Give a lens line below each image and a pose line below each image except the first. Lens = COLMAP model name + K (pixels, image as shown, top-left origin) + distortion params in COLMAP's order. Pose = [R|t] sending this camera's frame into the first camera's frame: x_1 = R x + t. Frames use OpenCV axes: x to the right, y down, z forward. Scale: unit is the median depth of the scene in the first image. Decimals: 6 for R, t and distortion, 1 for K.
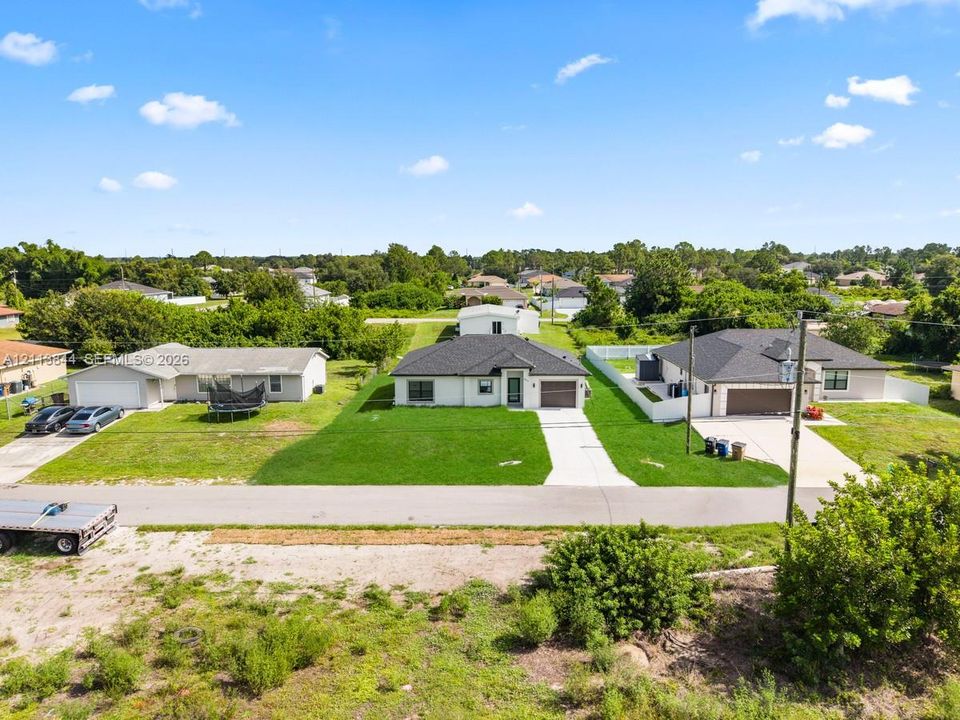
lens RADIAL K [[648.2, 0, 480.0], [0, 648.2, 360.0], [0, 0, 1]] dist [0.009817, -0.006047]
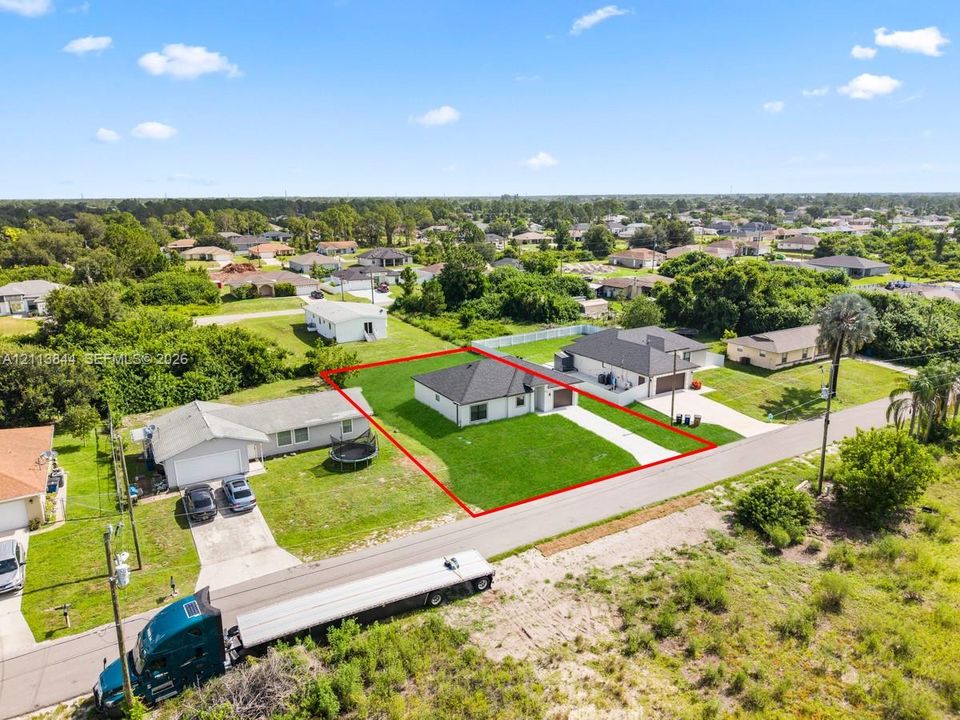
lens RADIAL K [[648.2, 0, 480.0], [0, 648.2, 360.0], [0, 0, 1]] dist [0.009817, -0.006047]
pose [[0.852094, -0.129917, 0.507008, -0.894343], [0.083961, 0.990087, 0.112596, -0.245538], [-0.516611, -0.053373, 0.854555, -0.119427]]
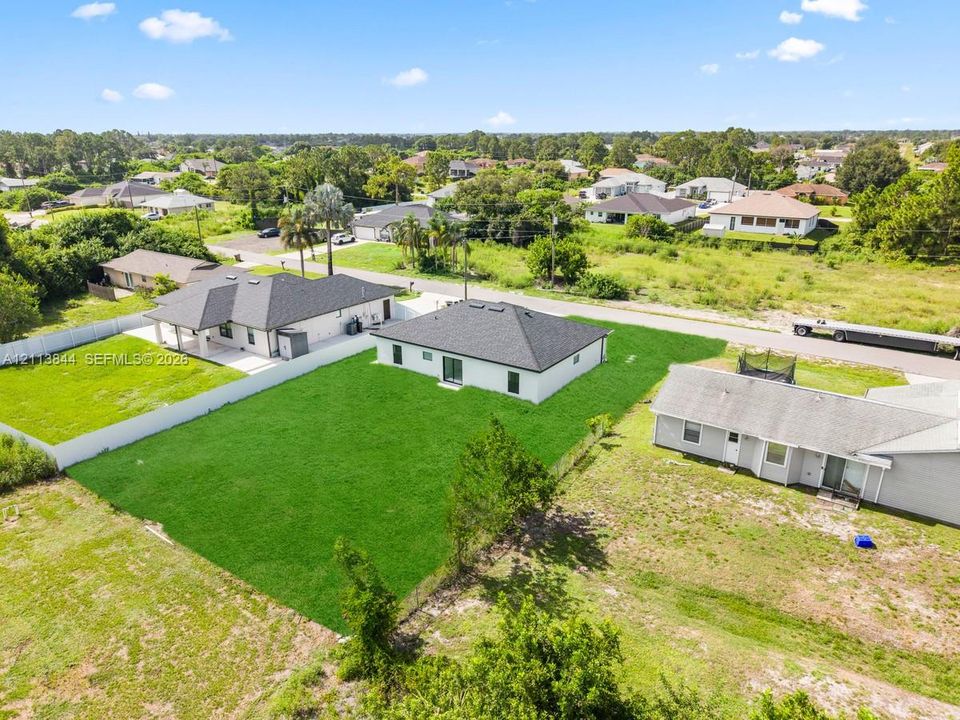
lens RADIAL K [[648.2, 0, 480.0], [0, 648.2, 360.0], [0, 0, 1]] dist [0.009817, -0.006047]
pose [[-0.828805, -0.175794, 0.531206, -0.632950], [0.094331, 0.891878, 0.442330, -0.496037], [-0.551529, 0.416714, -0.722610, 2.285773]]
